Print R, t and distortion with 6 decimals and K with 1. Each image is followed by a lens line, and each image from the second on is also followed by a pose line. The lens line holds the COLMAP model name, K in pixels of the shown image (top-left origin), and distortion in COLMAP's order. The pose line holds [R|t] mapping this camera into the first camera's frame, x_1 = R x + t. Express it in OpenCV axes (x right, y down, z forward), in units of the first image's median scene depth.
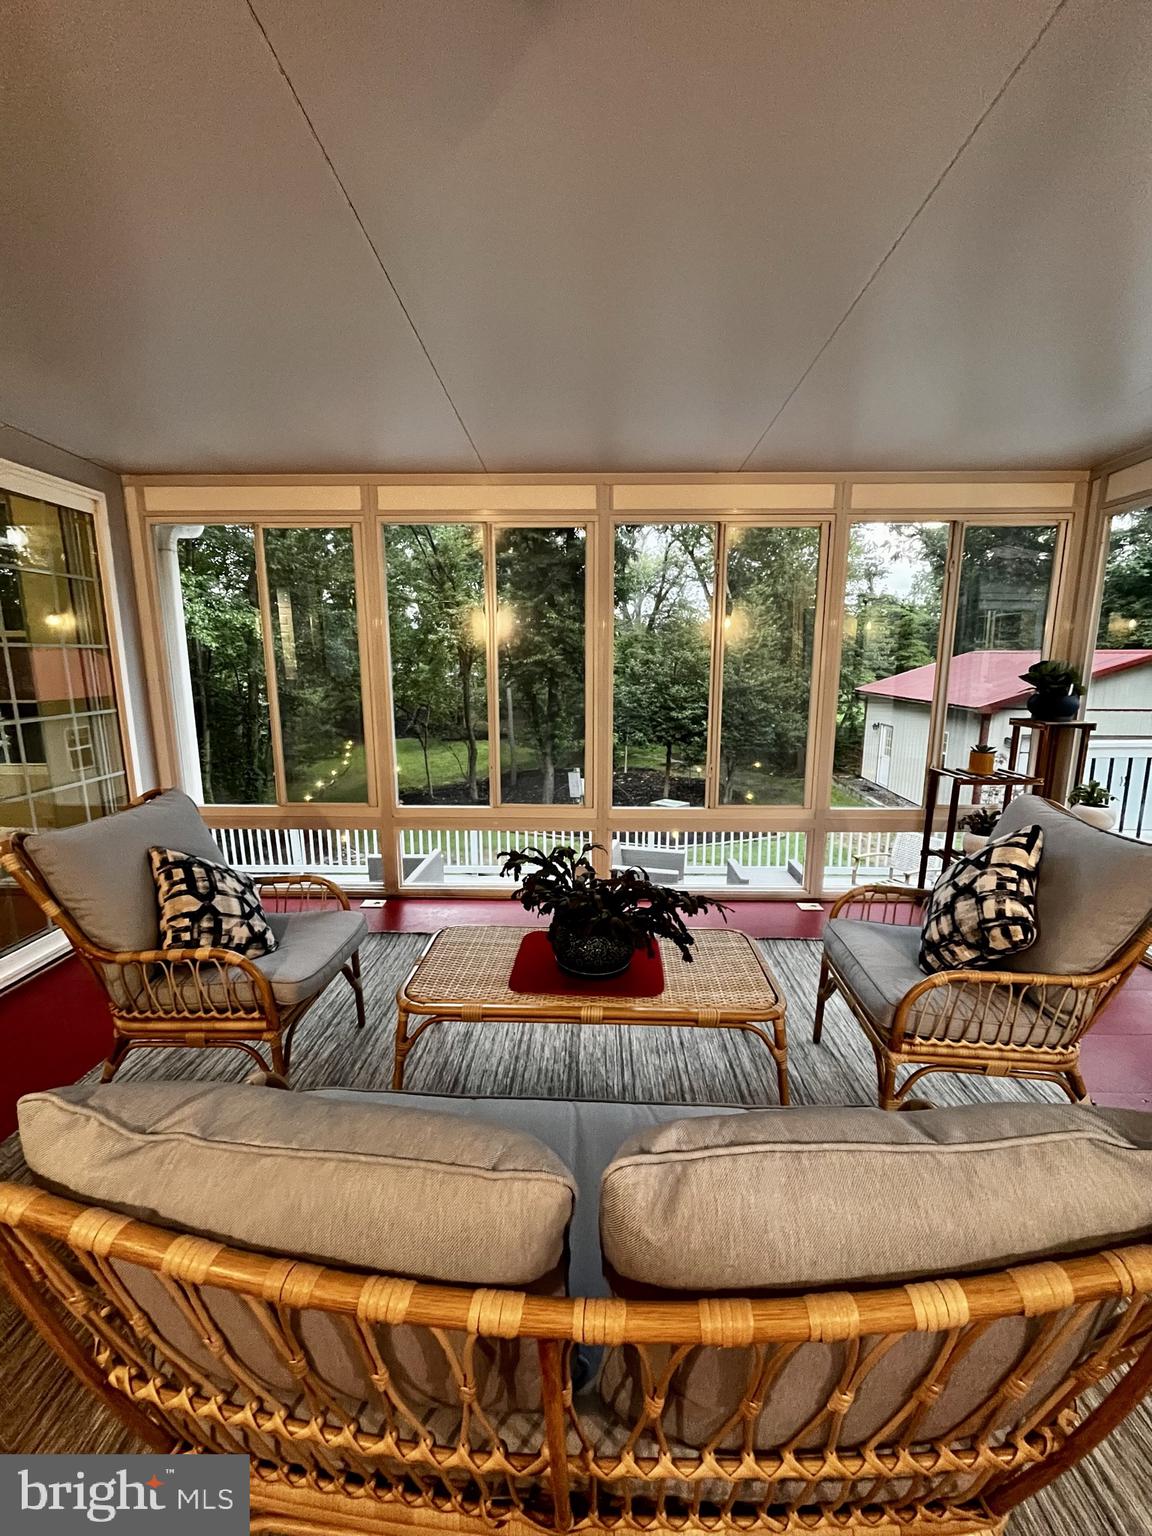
lens RADIAL K [[617.6, 0, 577.1], [0, 617.6, 767.9], [0, 0, 1]] dist [-0.003238, 0.000029]
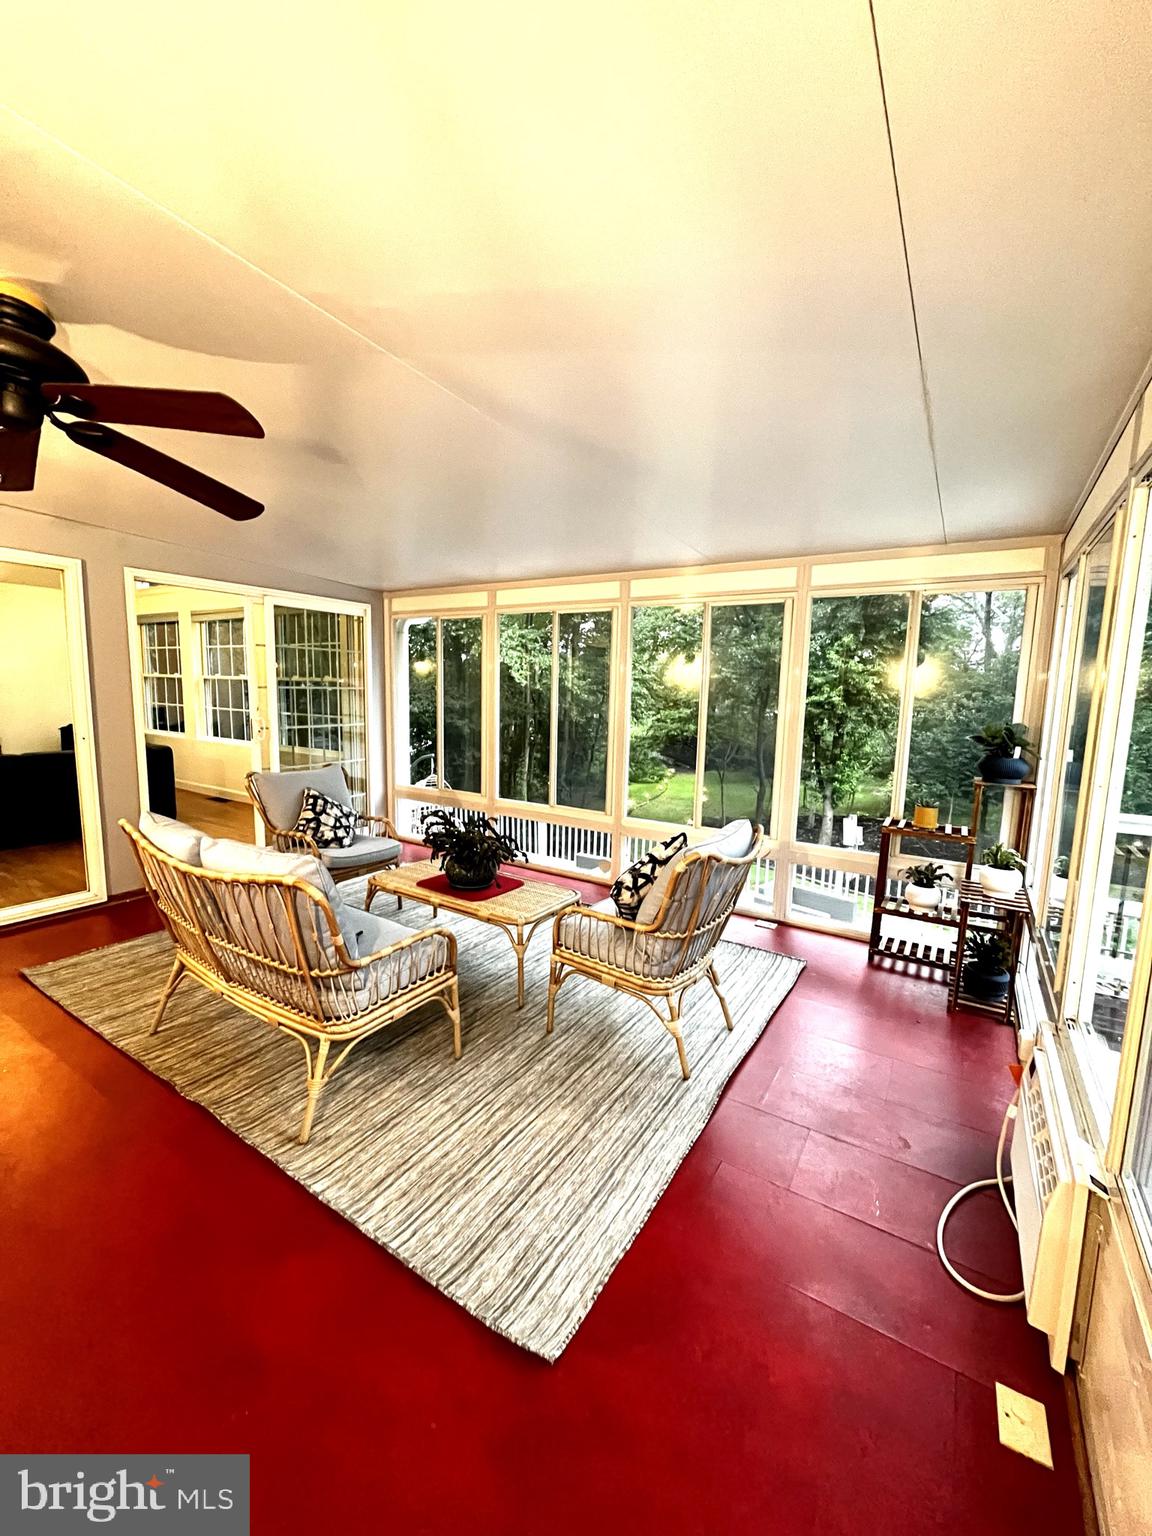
lens RADIAL K [[617.6, 0, 581.0], [0, 617.6, 769.4], [0, 0, 1]] dist [-0.003238, 0.000029]
pose [[0.856522, 0.088677, -0.508435, 0.699387], [-0.115864, 0.993022, -0.021994, 0.002763], [0.502937, 0.077748, 0.860819, -0.205583]]
